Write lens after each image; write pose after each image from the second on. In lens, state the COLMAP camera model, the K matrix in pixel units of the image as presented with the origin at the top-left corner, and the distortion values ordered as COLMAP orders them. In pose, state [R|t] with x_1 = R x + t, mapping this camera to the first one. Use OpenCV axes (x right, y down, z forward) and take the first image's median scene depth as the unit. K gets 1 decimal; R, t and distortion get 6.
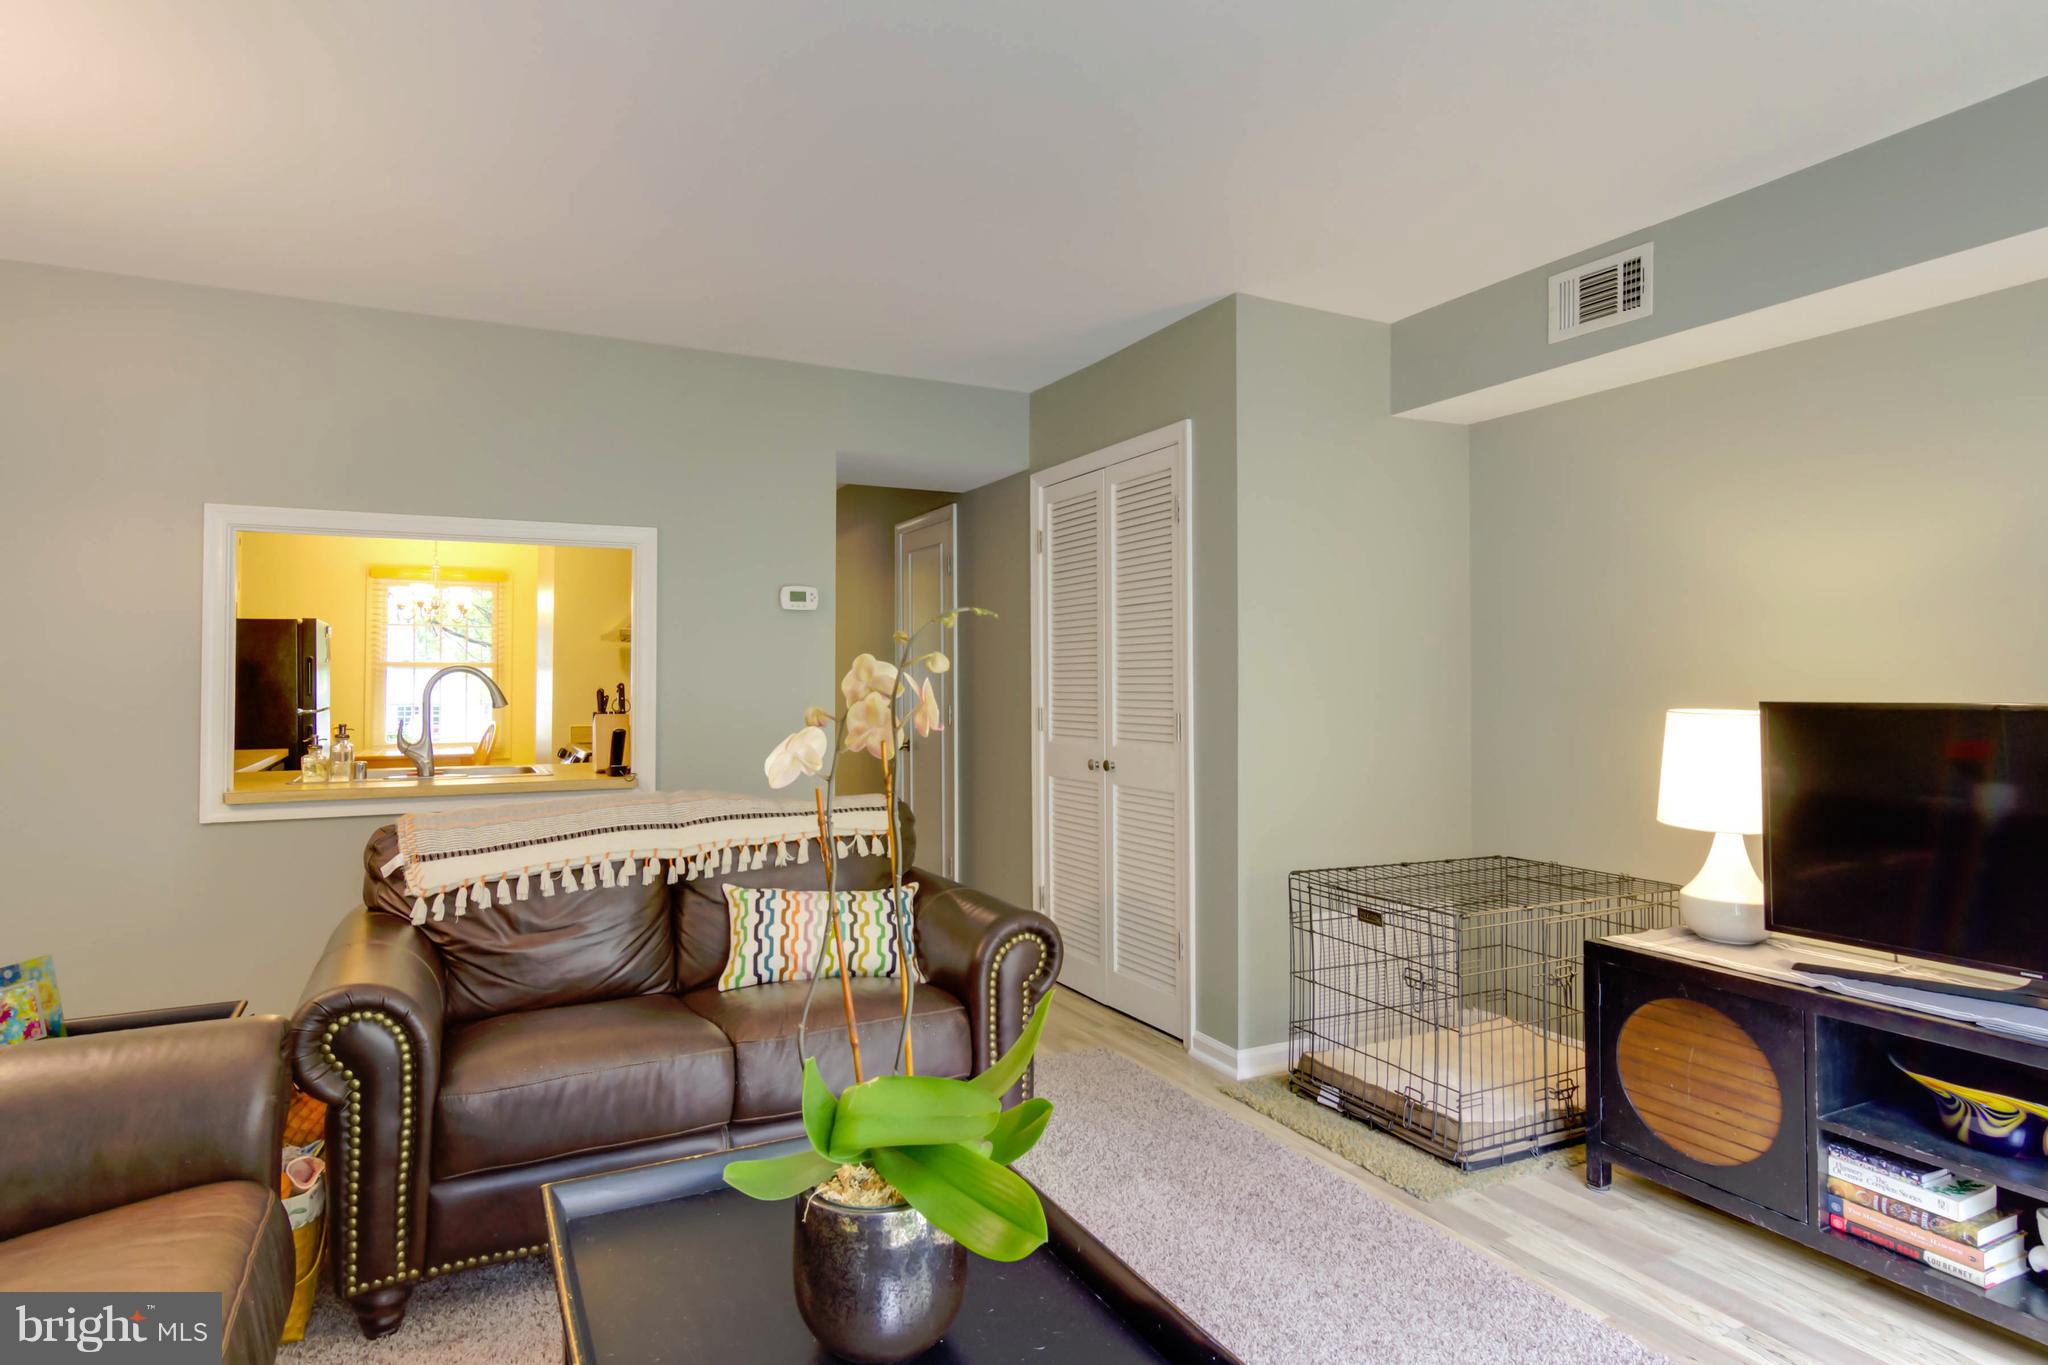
lens RADIAL K [[1078.4, 0, 952.2], [0, 1078.4, 683.7], [0, 0, 1]] dist [-0.002841, 0.002390]
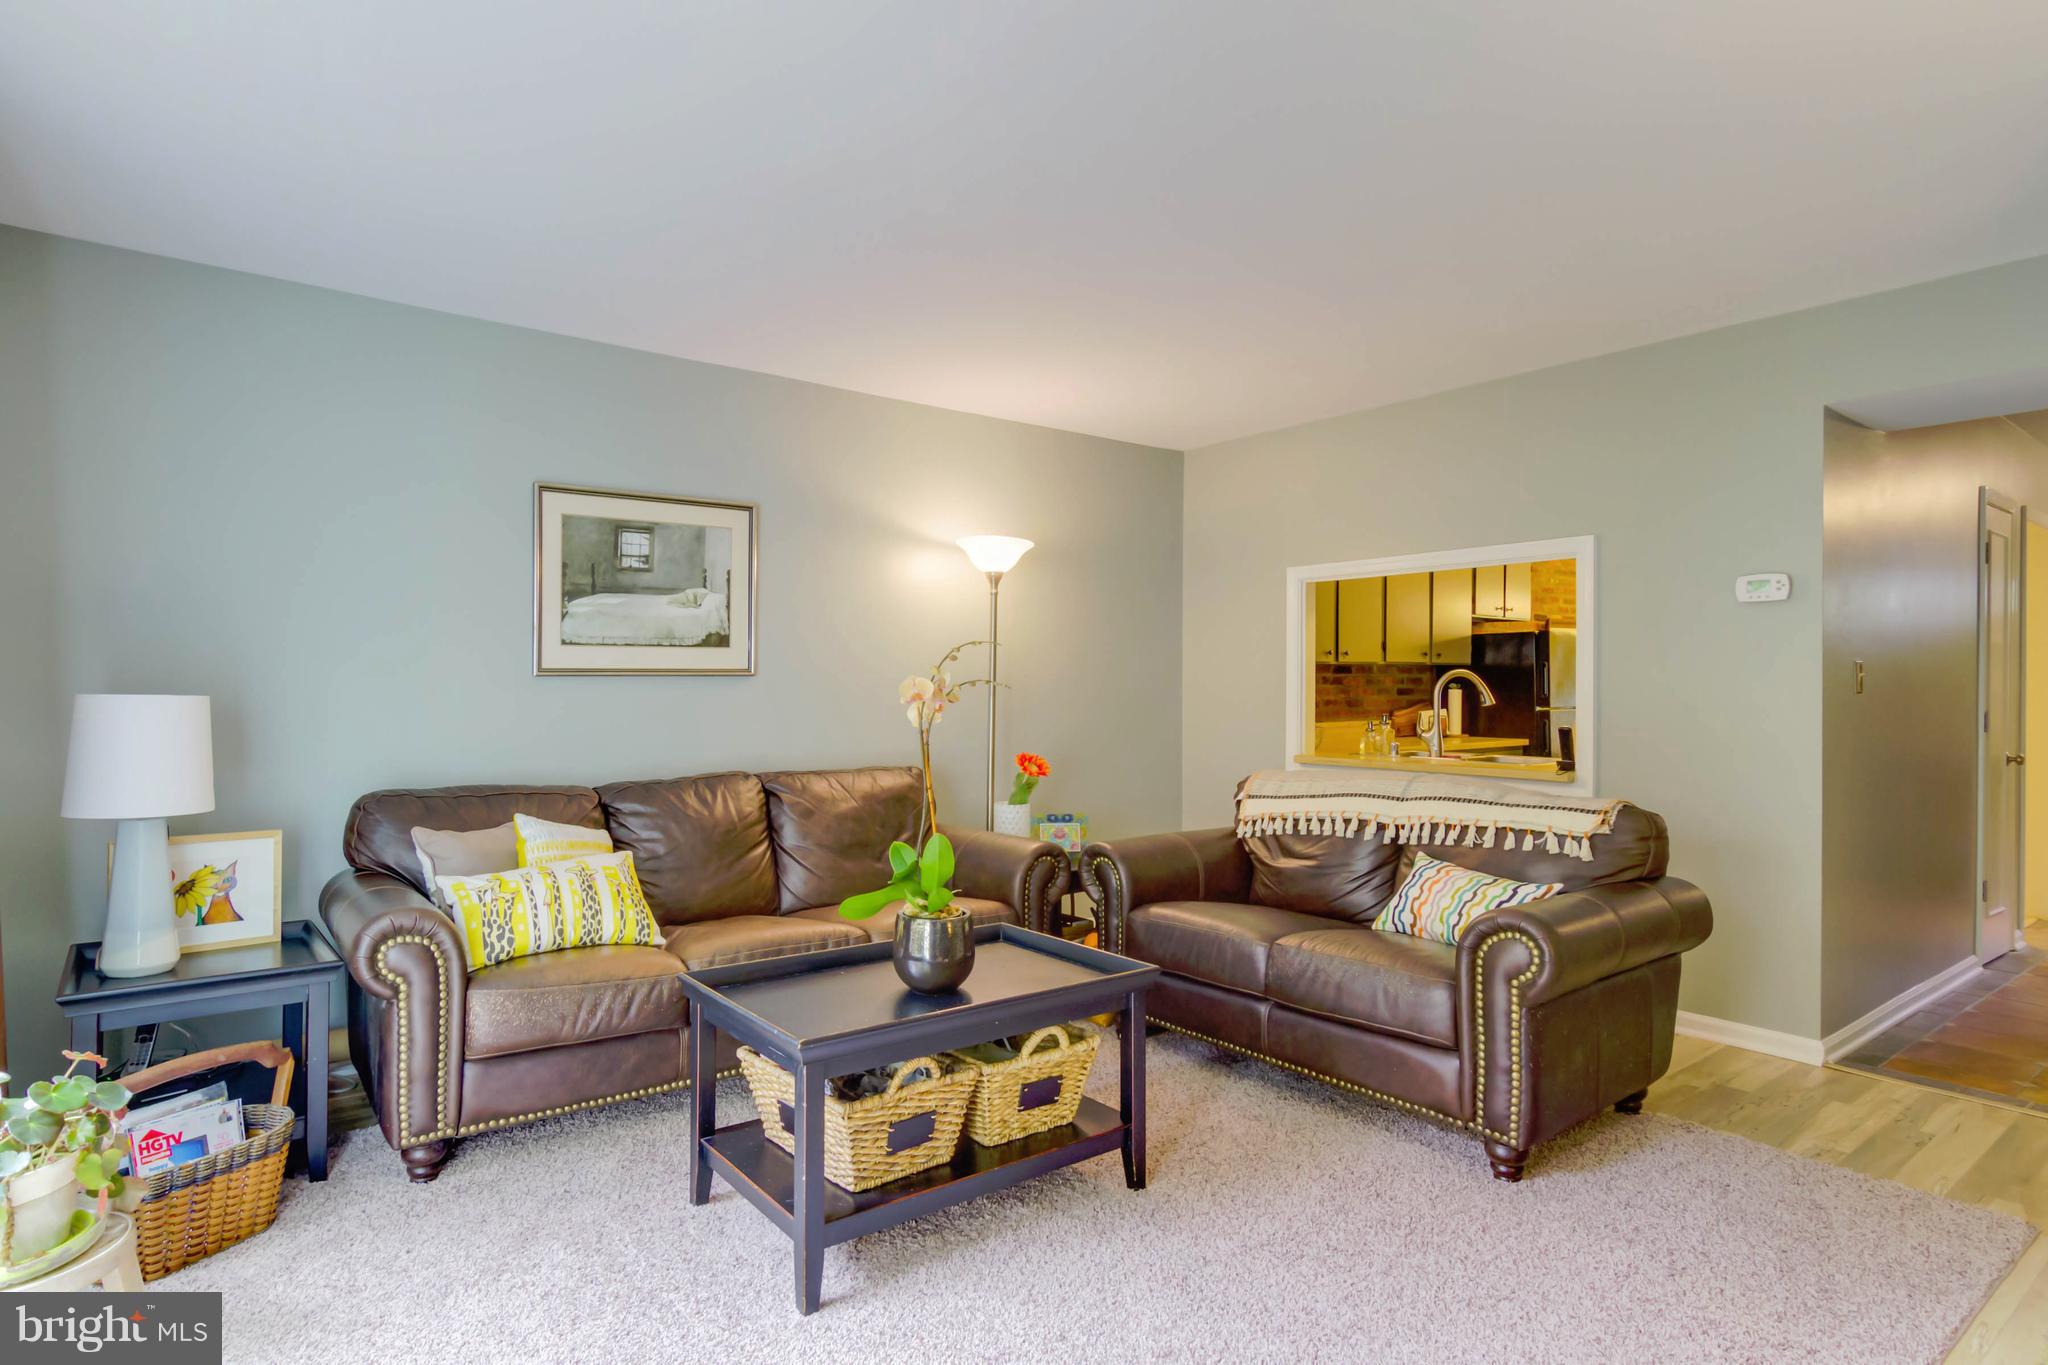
lens RADIAL K [[1055.7, 0, 1044.4], [0, 1055.7, 717.6], [0, 0, 1]] dist [0.000734, 0.000728]
pose [[0.213266, 0.027080, -0.976619, 0.868697], [0.000491, 0.999613, 0.027825, 0.002989], [0.976994, -0.006414, 0.213170, 0.346551]]
